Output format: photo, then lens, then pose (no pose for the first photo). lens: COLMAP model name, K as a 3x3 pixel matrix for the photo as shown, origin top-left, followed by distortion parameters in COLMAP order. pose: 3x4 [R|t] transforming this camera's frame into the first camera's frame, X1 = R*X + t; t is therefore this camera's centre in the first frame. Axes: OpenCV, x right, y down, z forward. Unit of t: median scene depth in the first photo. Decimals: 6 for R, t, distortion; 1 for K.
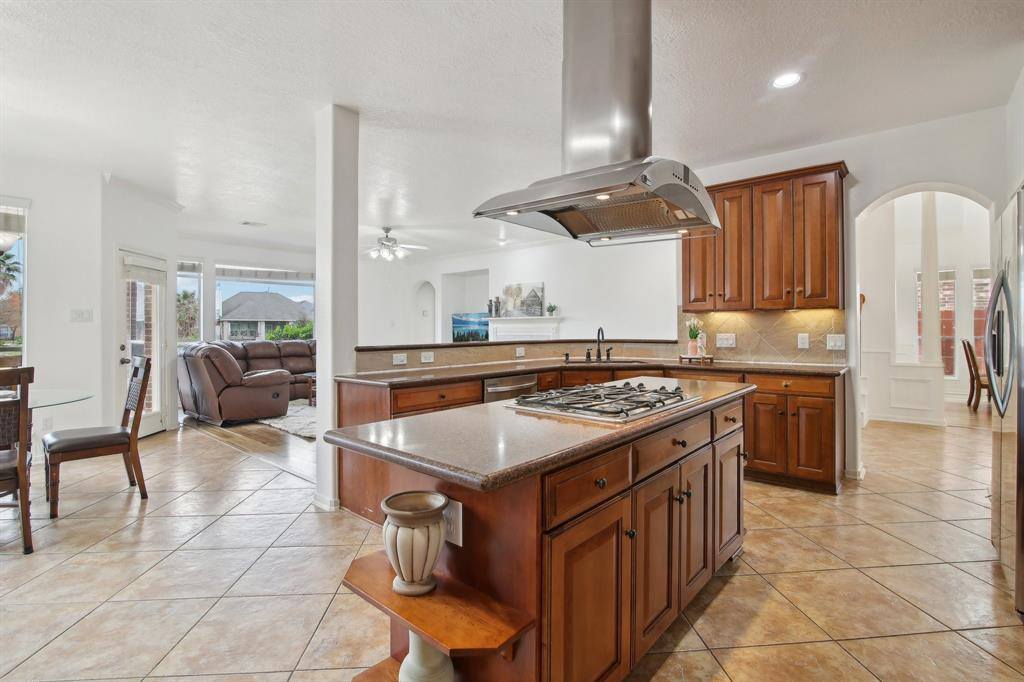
lens RADIAL K [[477.4, 0, 514.6], [0, 477.4, 329.4], [0, 0, 1]] dist [-0.016706, 0.000358]
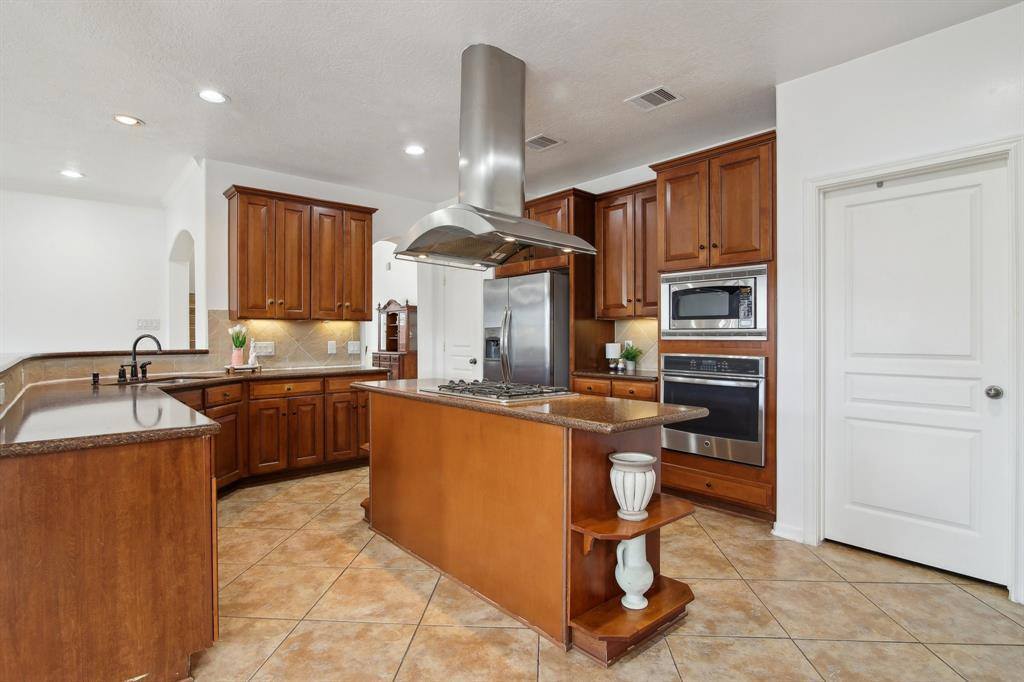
lens RADIAL K [[517.1, 0, 512.0], [0, 517.1, 341.0], [0, 0, 1]] dist [-0.041651, 0.000168]
pose [[0.127377, -0.004673, 0.991843, -0.581854], [0.000835, 0.999989, 0.004604, 0.003260], [-0.991854, 0.000242, 0.127380, 0.375545]]
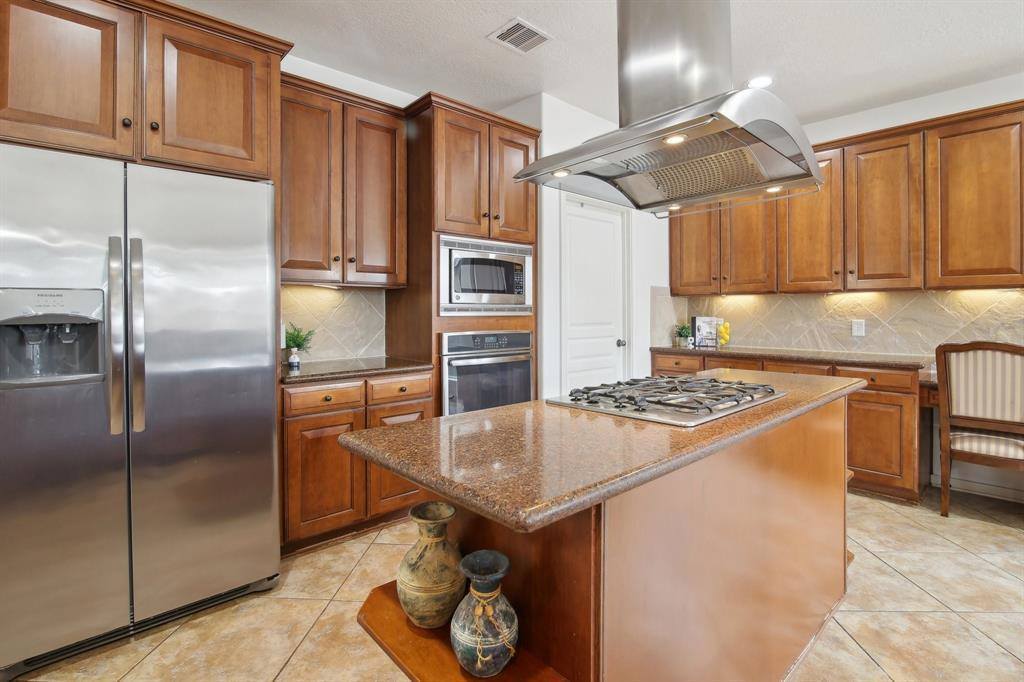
lens RADIAL K [[487.1, 0, 513.1], [0, 487.1, 323.5], [0, 0, 1]] dist [-0.018182, -0.000301]
pose [[-0.994381, 0.002132, 0.105840, 0.194359], [0.005198, 0.999574, 0.028704, -0.003806], [-0.105734, 0.029093, -0.993969, 0.915586]]
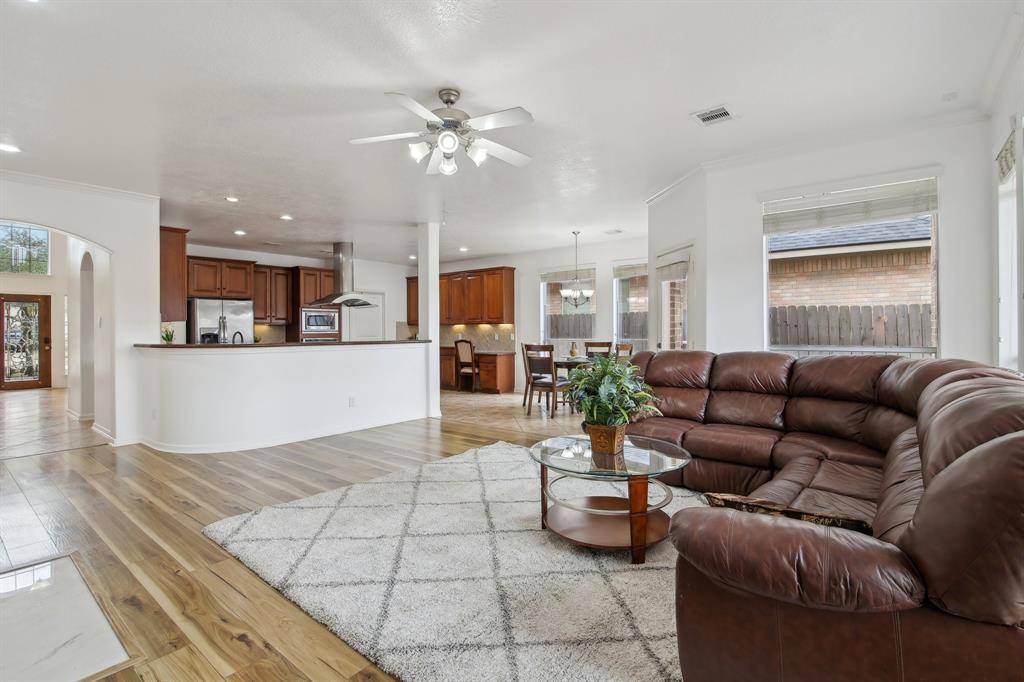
lens RADIAL K [[477.4, 0, 514.6], [0, 477.4, 329.4], [0, 0, 1]] dist [-0.016706, 0.000358]
pose [[-0.998434, 0.009076, -0.055194, -0.499569], [0.009076, 0.999959, 0.000248, -0.004826], [0.055194, -0.000253, -0.998476, 2.513638]]
